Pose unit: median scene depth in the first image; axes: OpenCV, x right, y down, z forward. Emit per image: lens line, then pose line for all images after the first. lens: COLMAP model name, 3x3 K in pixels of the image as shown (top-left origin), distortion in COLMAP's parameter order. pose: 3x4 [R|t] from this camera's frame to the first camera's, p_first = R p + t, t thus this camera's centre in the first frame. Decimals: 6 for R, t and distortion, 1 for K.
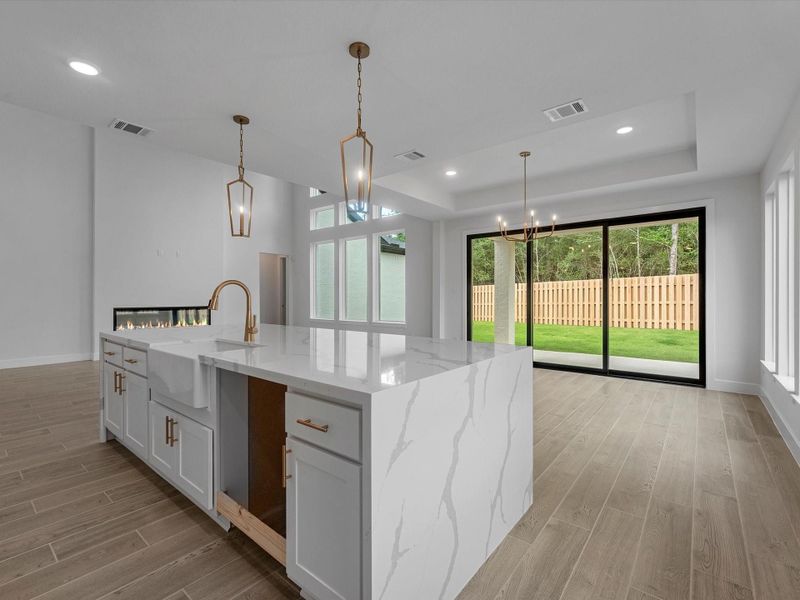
lens RADIAL K [[367.6, 0, 400.5], [0, 367.6, 295.1], [0, 0, 1]] dist [-0.004562, 0.000006]
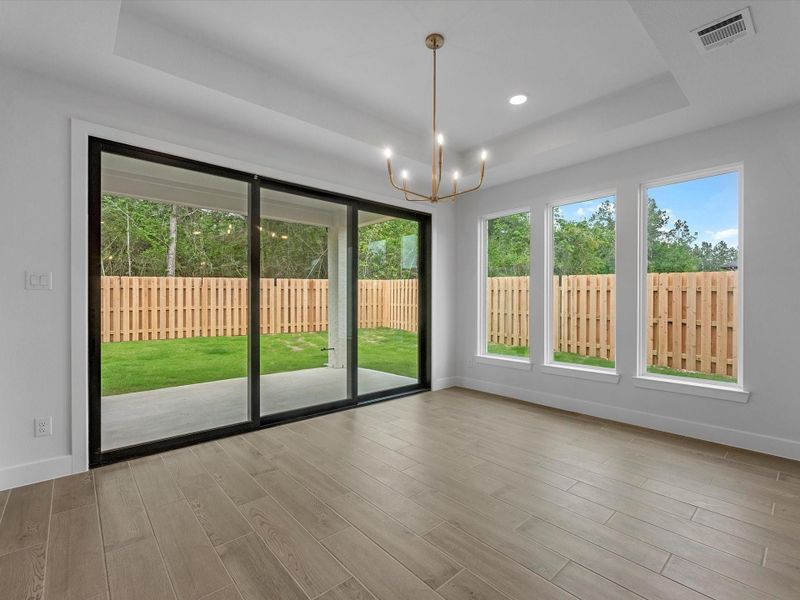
lens RADIAL K [[367.6, 0, 402.7], [0, 367.6, 295.4], [0, 0, 1]] dist [-0.004562, 0.000006]
pose [[0.152229, 0.016344, 0.988210, -0.077333], [-0.005225, 0.999863, -0.015732, 0.001878], [-0.988331, -0.002769, 0.152293, 0.357414]]
